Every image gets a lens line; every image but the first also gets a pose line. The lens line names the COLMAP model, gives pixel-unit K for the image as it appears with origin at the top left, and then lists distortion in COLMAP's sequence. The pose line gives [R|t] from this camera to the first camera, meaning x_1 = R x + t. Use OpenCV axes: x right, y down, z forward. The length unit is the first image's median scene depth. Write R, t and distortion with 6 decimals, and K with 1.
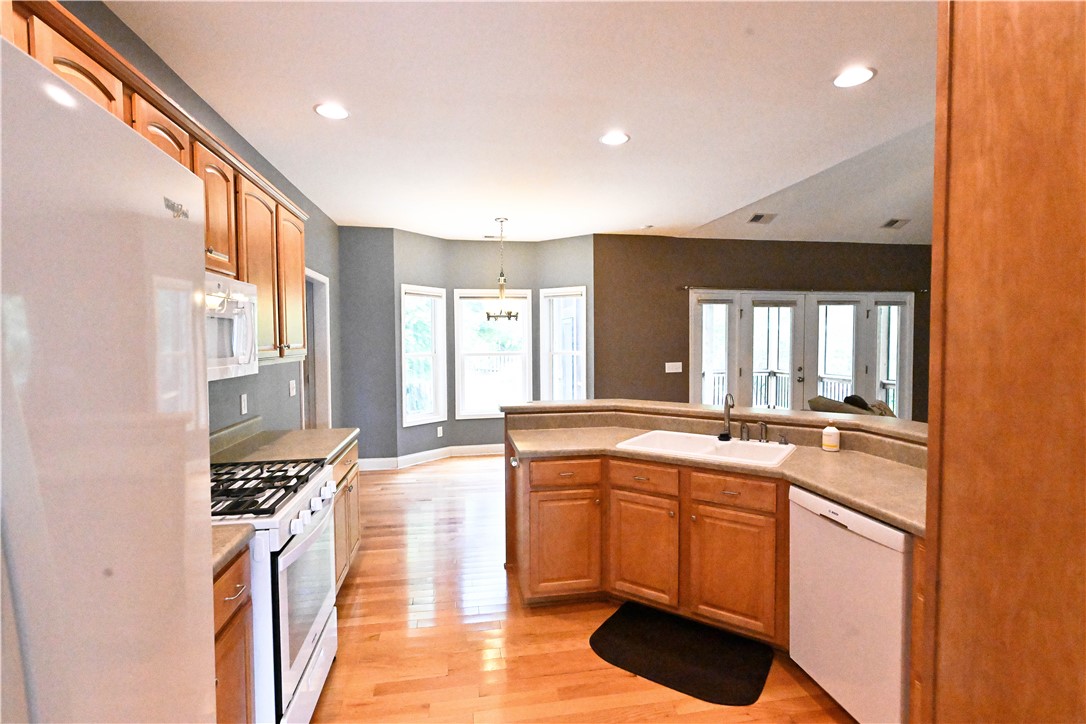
lens RADIAL K [[516.1, 0, 543.0], [0, 516.1, 362.0], [0, 0, 1]] dist [-0.001131, -0.000214]
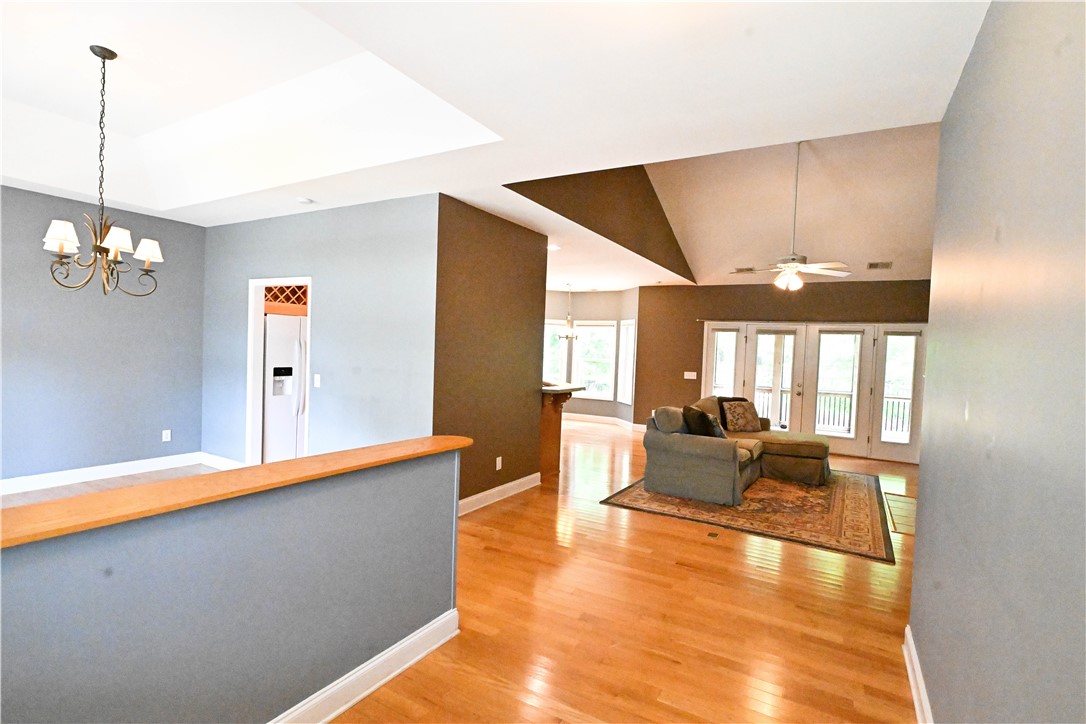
lens RADIAL K [[516.1, 0, 543.0], [0, 516.1, 362.0], [0, 0, 1]] dist [-0.001131, -0.000214]
pose [[0.756992, 0.054423, -0.651153, 0.868893], [-0.075111, 0.997167, -0.003978, 0.009562], [0.649092, 0.051920, 0.758936, -0.356163]]
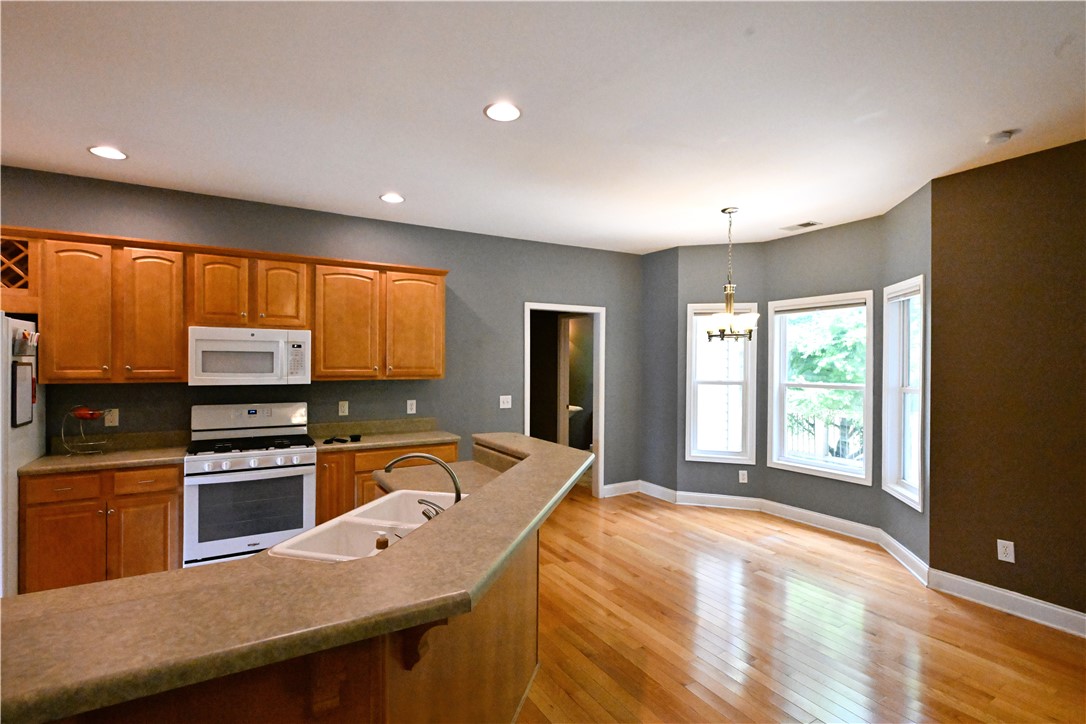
lens RADIAL K [[516.1, 0, 543.0], [0, 516.1, 362.0], [0, 0, 1]] dist [0.000785, -0.000519]
pose [[0.351835, 0.007580, -0.936031, 0.451828], [-0.049294, 0.998730, -0.010441, -0.022888], [0.934763, 0.049815, 0.351762, 0.397412]]
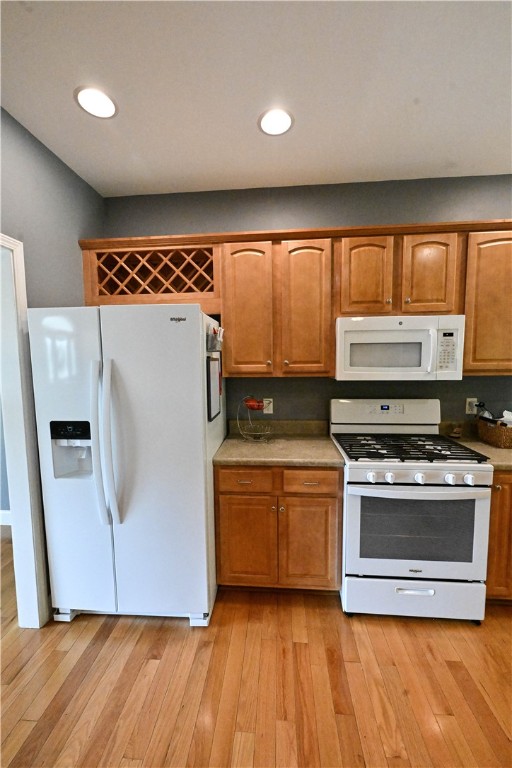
lens RADIAL K [[315.3, 0, 256.0], [0, 315.3, 384.0], [0, 0, 1]] dist [-0.001586, -0.000264]
pose [[-0.263678, 0.088026, -0.960586, 0.142716], [-0.029898, 0.994603, 0.099350, -0.011033], [0.964147, 0.054916, -0.259623, 0.247036]]
